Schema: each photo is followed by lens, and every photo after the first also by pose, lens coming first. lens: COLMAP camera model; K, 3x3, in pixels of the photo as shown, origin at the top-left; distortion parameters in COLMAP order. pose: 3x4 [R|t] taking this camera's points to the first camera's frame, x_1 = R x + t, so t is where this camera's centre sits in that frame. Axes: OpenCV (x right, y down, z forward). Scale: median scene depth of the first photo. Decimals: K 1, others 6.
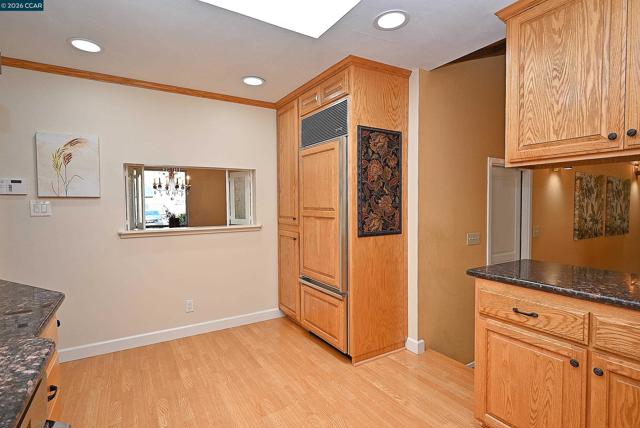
lens RADIAL K [[319.3, 0, 323.0], [0, 319.3, 213.1], [0, 0, 1]] dist [0.001350, 0.000591]
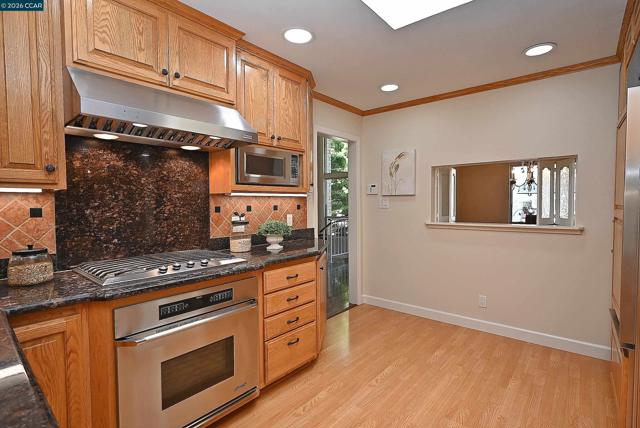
lens RADIAL K [[319.3, 0, 323.0], [0, 319.3, 213.1], [0, 0, 1]] dist [0.001350, 0.000591]
pose [[0.316418, 0.036532, -0.947916, 0.430142], [-0.025786, 0.999220, 0.029902, -0.004429], [0.948269, 0.014981, 0.317113, 0.236283]]
